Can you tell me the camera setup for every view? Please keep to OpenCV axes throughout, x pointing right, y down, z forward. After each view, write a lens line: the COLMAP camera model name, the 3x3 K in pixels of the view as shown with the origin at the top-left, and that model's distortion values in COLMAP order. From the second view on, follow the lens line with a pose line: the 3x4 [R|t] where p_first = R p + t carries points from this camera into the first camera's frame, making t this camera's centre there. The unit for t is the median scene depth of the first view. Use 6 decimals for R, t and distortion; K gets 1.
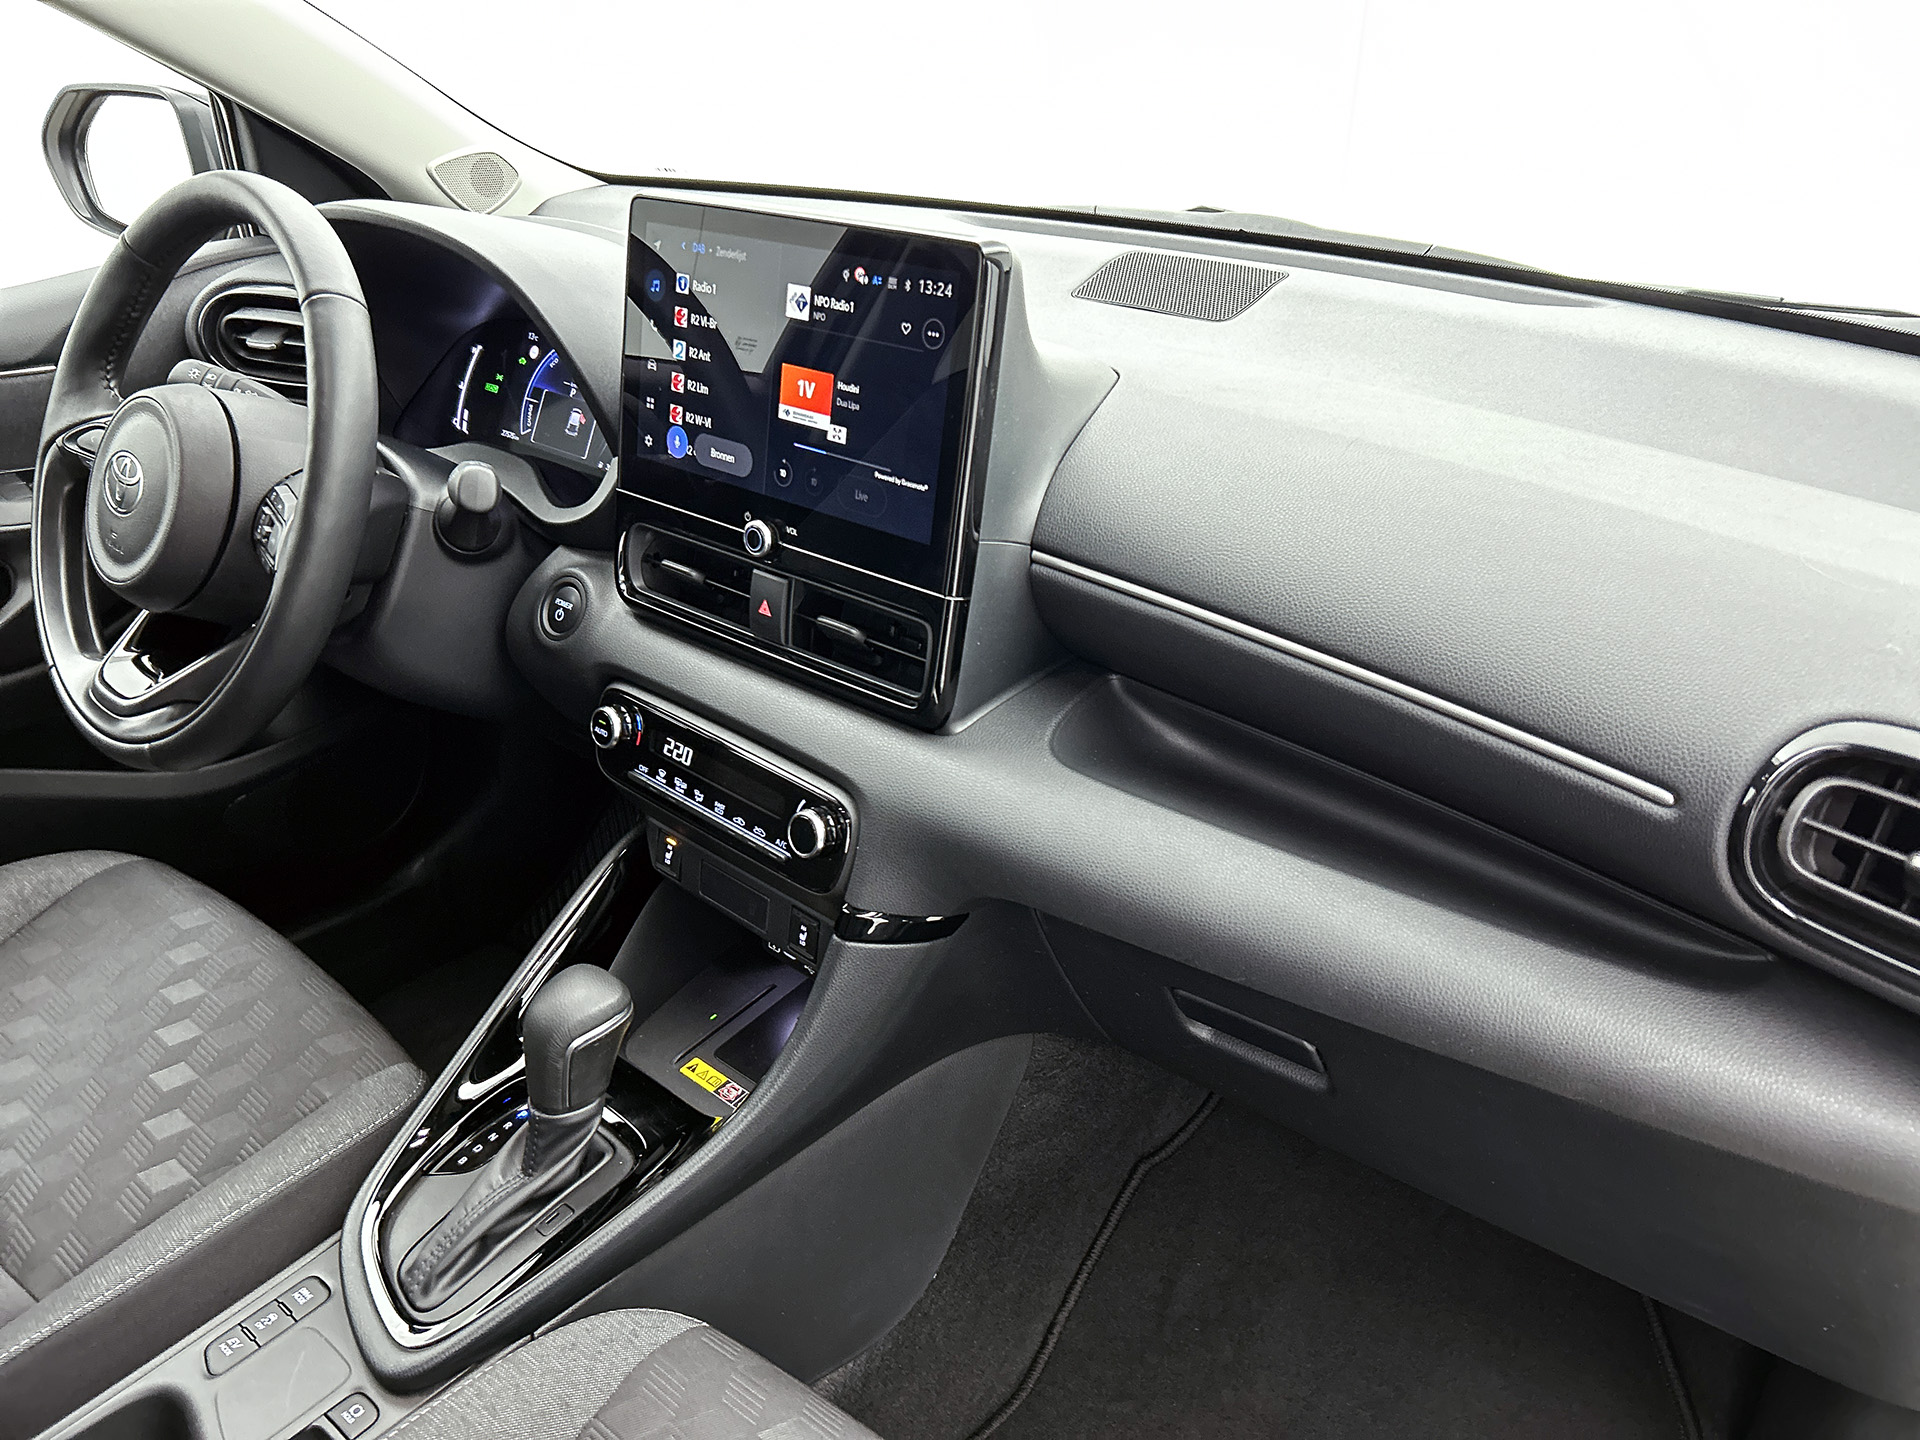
lens RADIAL K [[1450.8, 0, 1012.4], [0, 1450.8, 736.4], [0, 0, 1]] dist [0.004040, 0.010368]
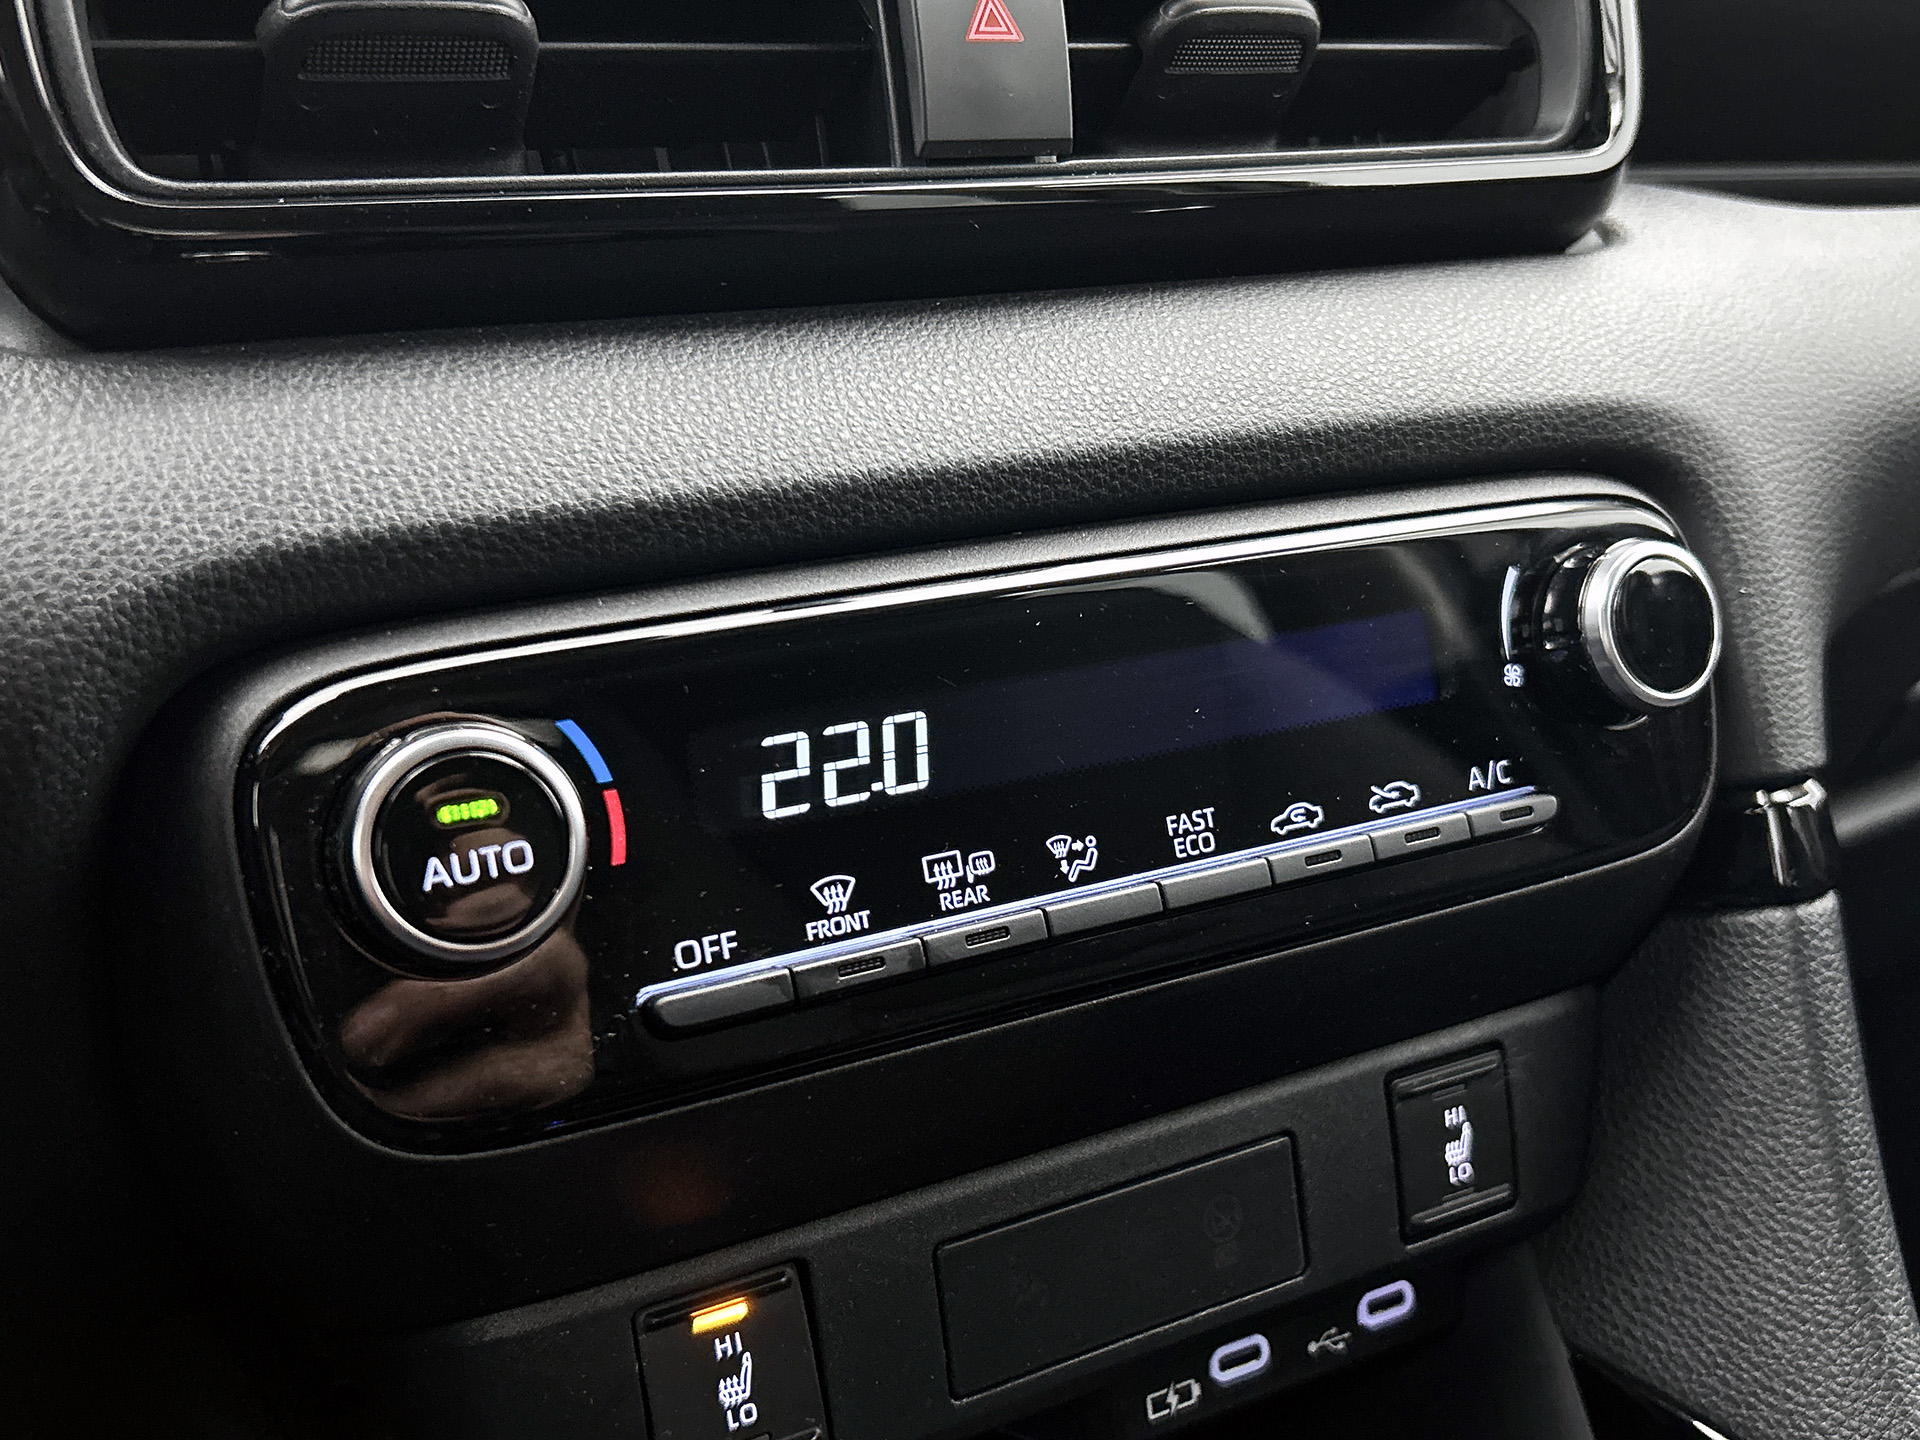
lens RADIAL K [[1869.7, 0, 960.0], [0, 1869.7, 720.0], [0, 0, 1]] dist [0.044393, -0.011758]
pose [[0.356433, -0.268696, 0.894851, -0.505920], [0.483171, 0.872755, 0.069607, -0.006800], [-0.799688, 0.407555, 0.440905, 0.925659]]
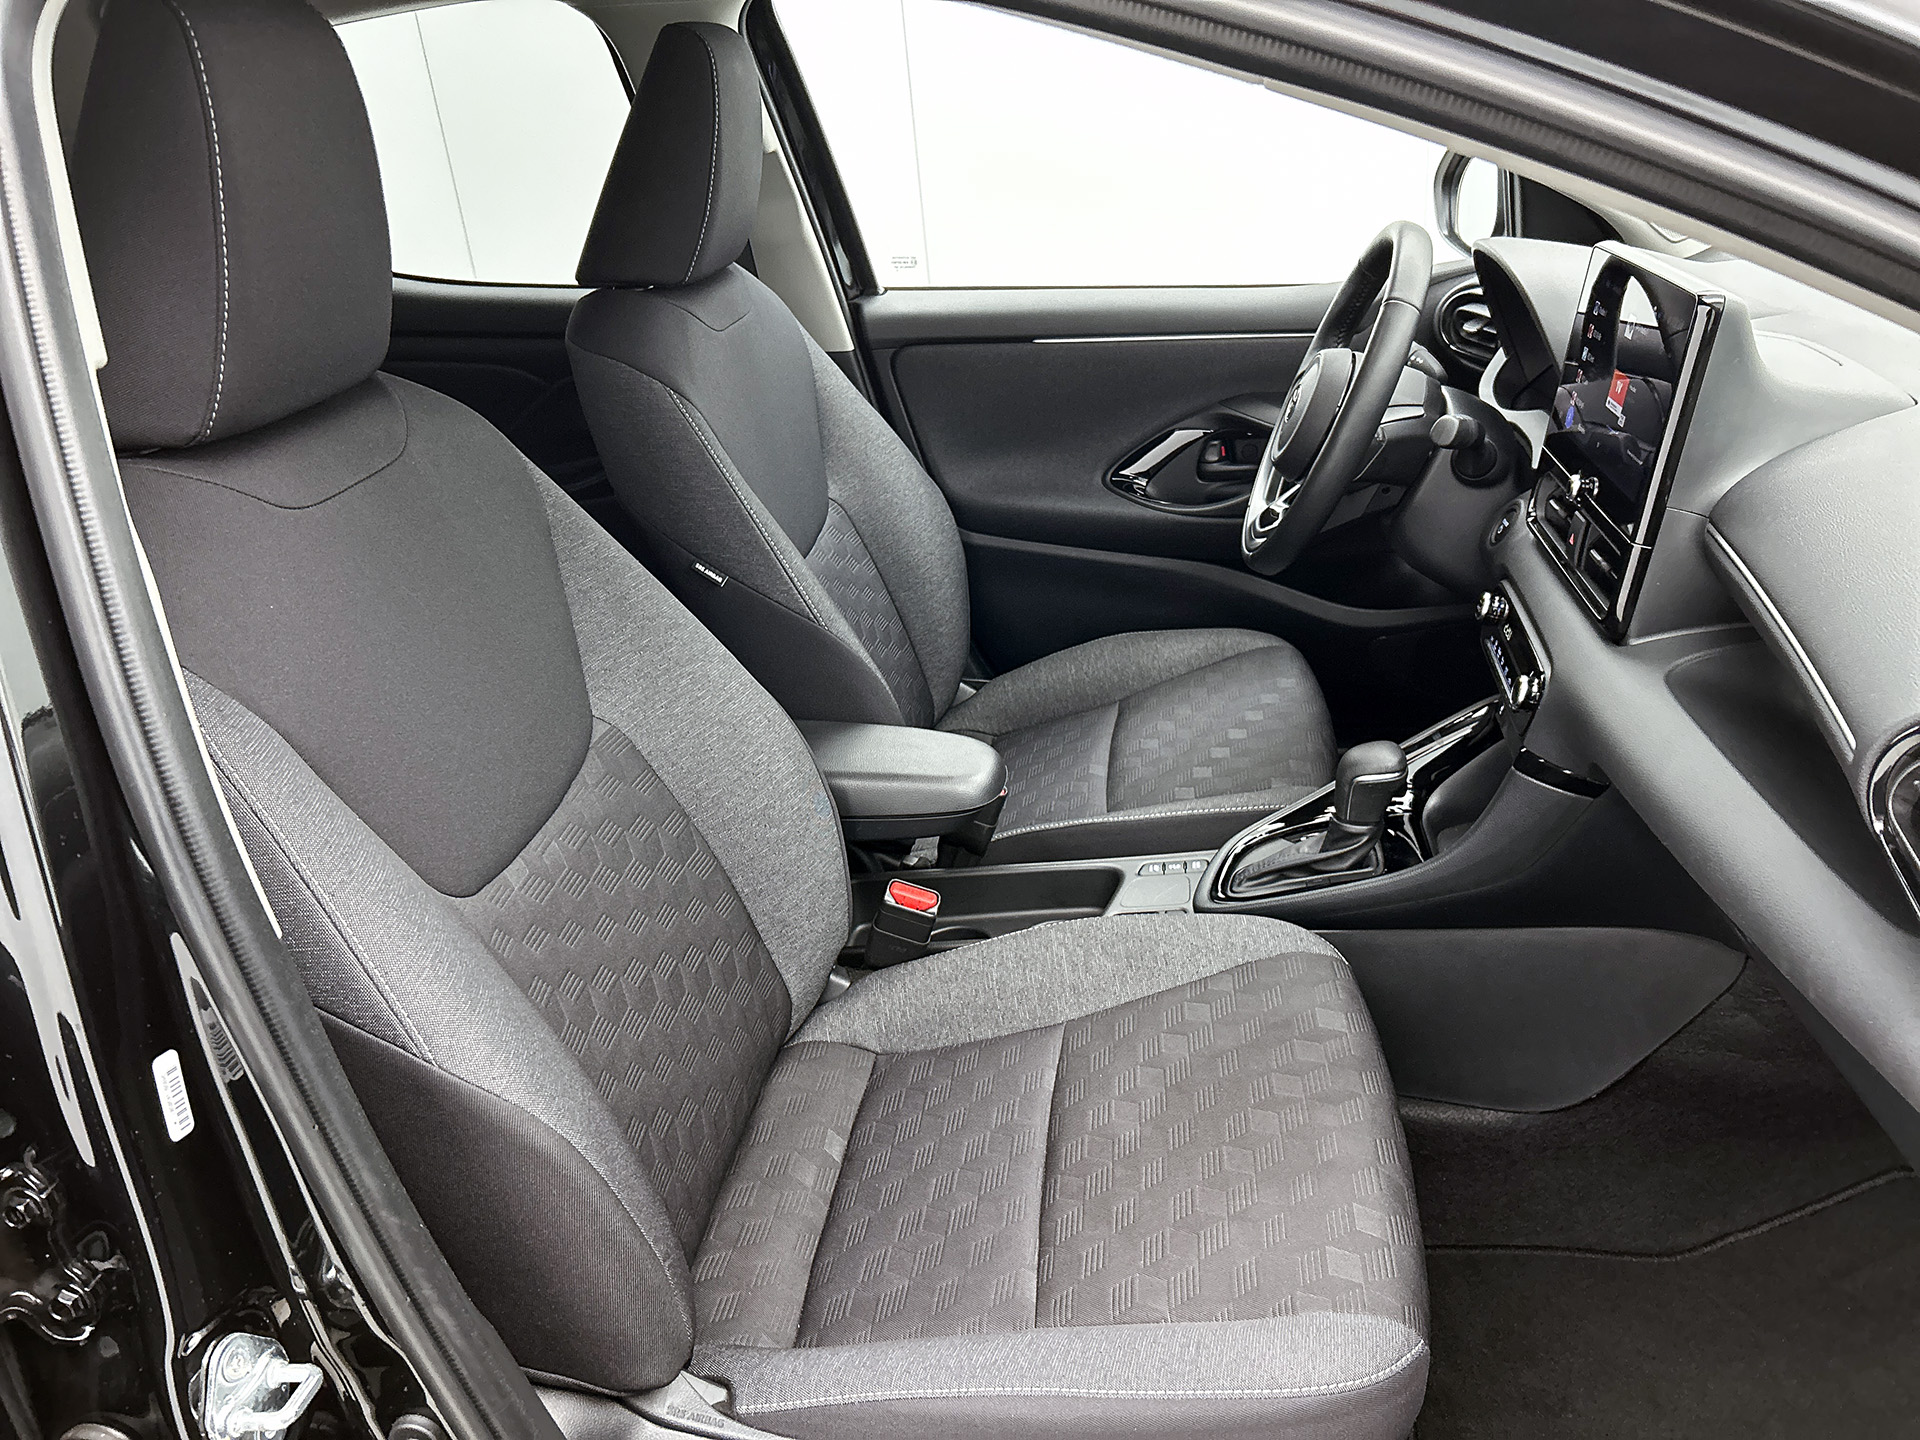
lens RADIAL K [[1433.2, 0, 960.0], [0, 1433.2, 720.0], [0, 0, 1]] dist [-0.002057, -0.089941]
pose [[0.529485, 0.280853, -0.800479, 0.686120], [-0.276123, 0.949279, 0.150416, 0.035872], [0.802123, 0.141388, 0.580180, -0.253422]]
